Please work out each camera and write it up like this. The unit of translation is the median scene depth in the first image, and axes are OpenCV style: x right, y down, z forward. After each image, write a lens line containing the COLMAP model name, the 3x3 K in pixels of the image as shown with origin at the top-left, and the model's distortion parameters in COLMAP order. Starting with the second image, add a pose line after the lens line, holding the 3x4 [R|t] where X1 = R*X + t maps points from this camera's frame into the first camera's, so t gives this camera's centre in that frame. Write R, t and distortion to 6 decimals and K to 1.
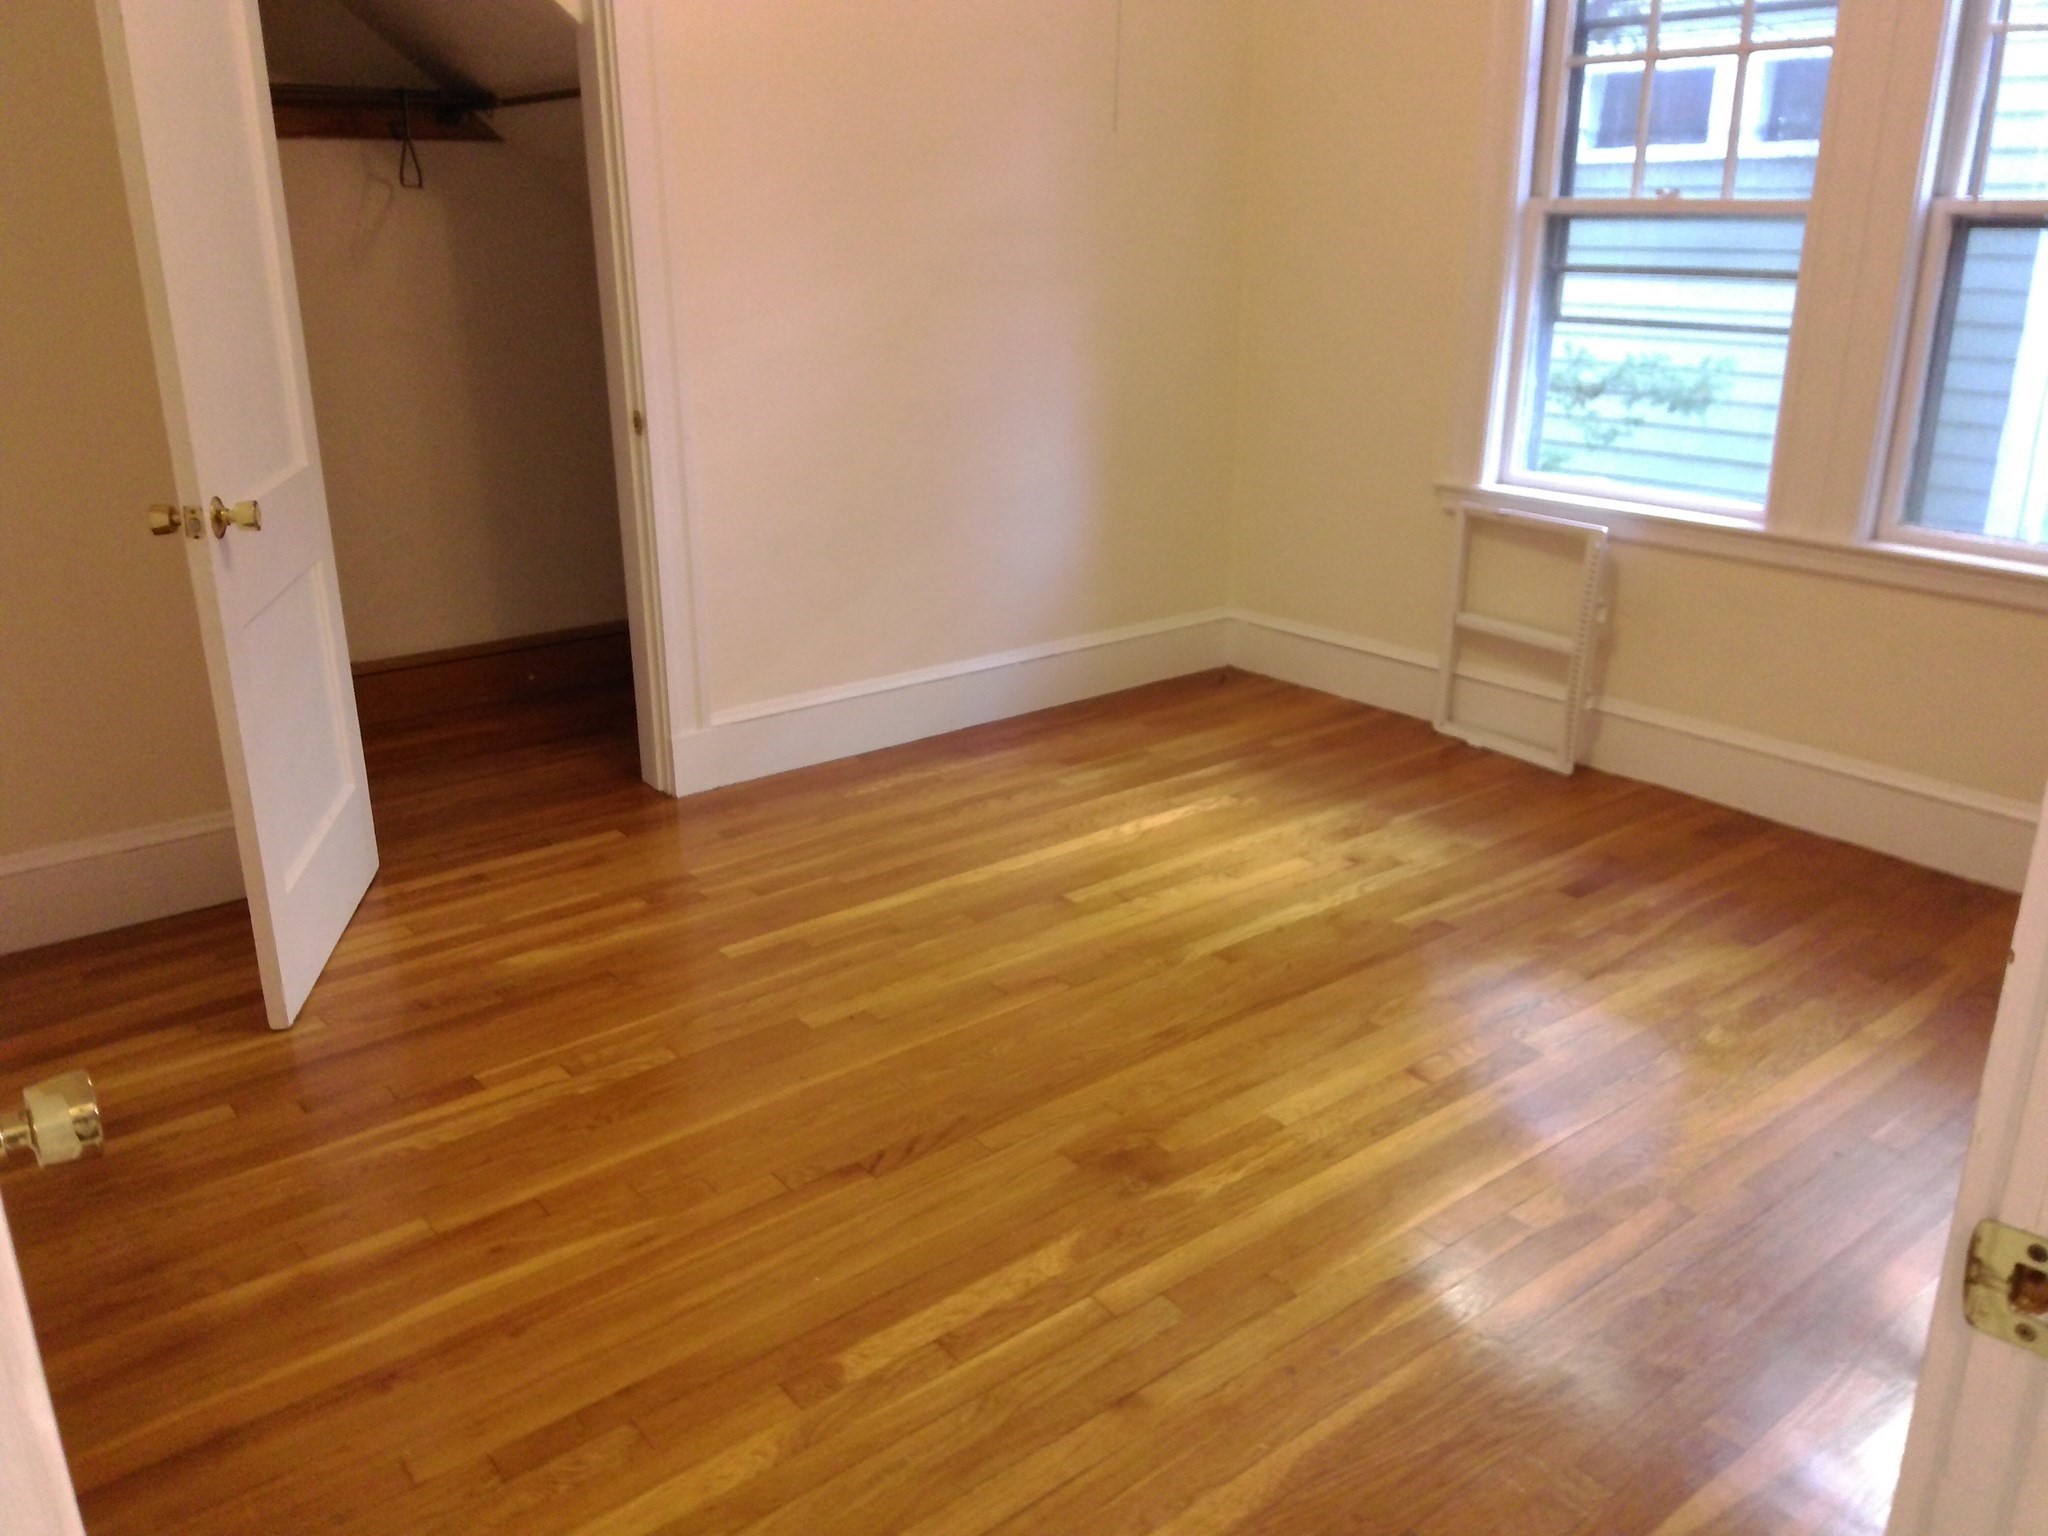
lens RADIAL K [[1564.6, 0, 1014.6], [0, 1564.6, 773.7], [0, 0, 1]] dist [0.084125, -0.109939]
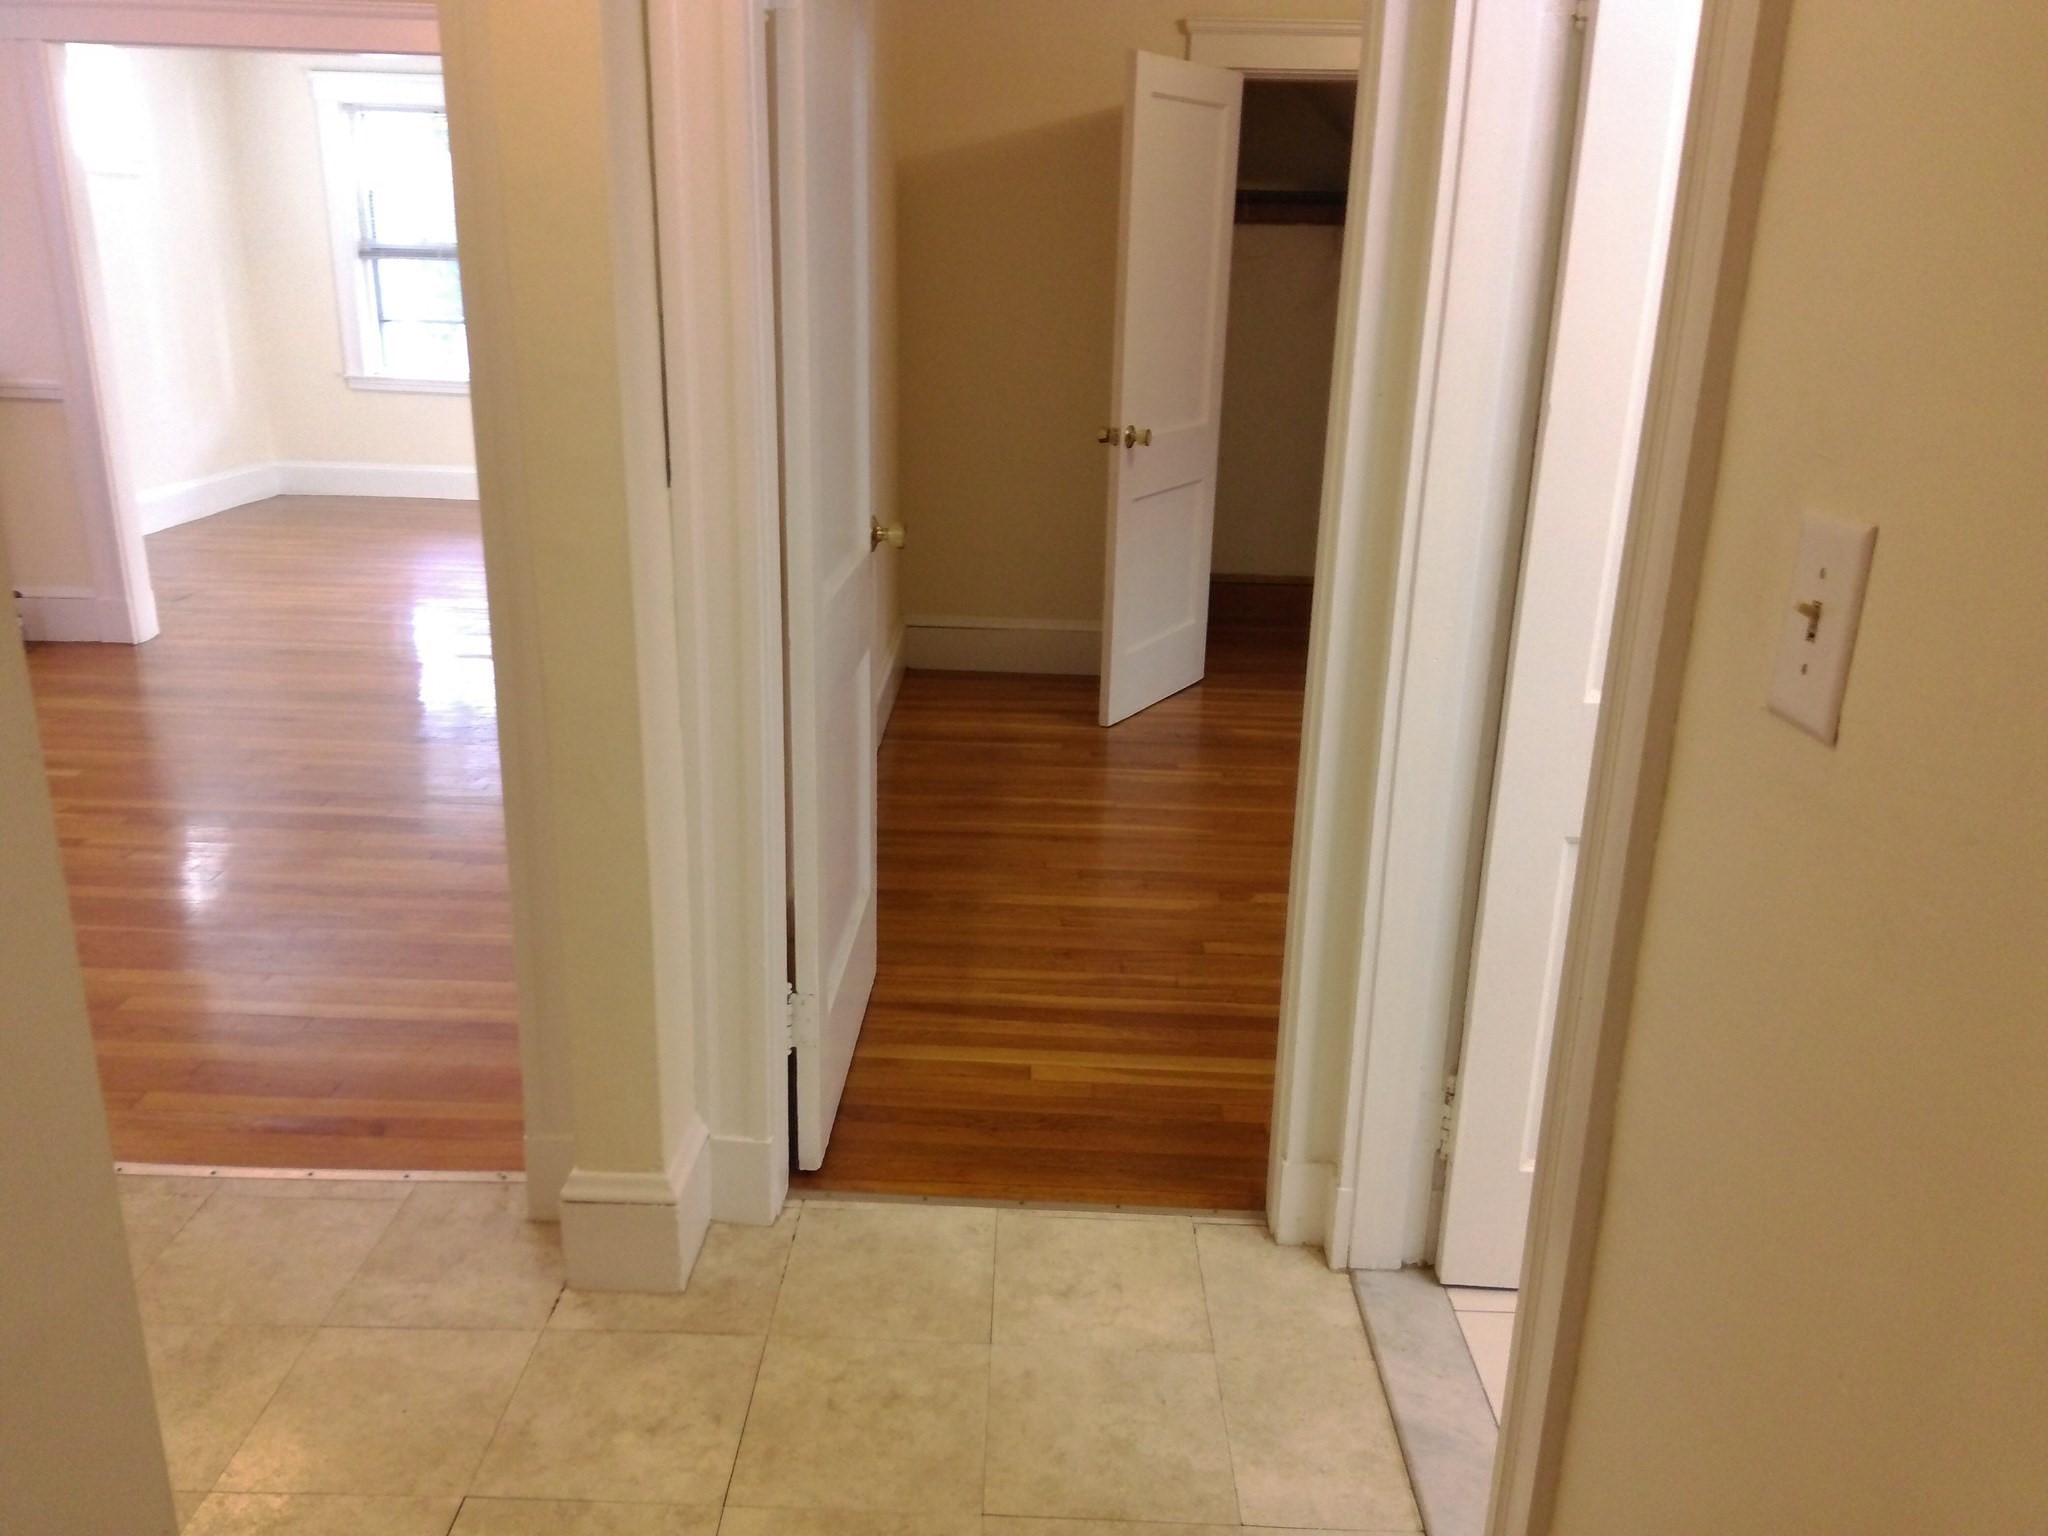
lens RADIAL K [[1564.6, 0, 1014.6], [0, 1564.6, 773.7], [0, 0, 1]] dist [0.084125, -0.109939]
pose [[0.776657, 0.213136, -0.592771, 0.483047], [-0.224900, 0.972822, 0.055119, 0.128743], [0.588408, 0.090506, 0.803483, -0.435563]]
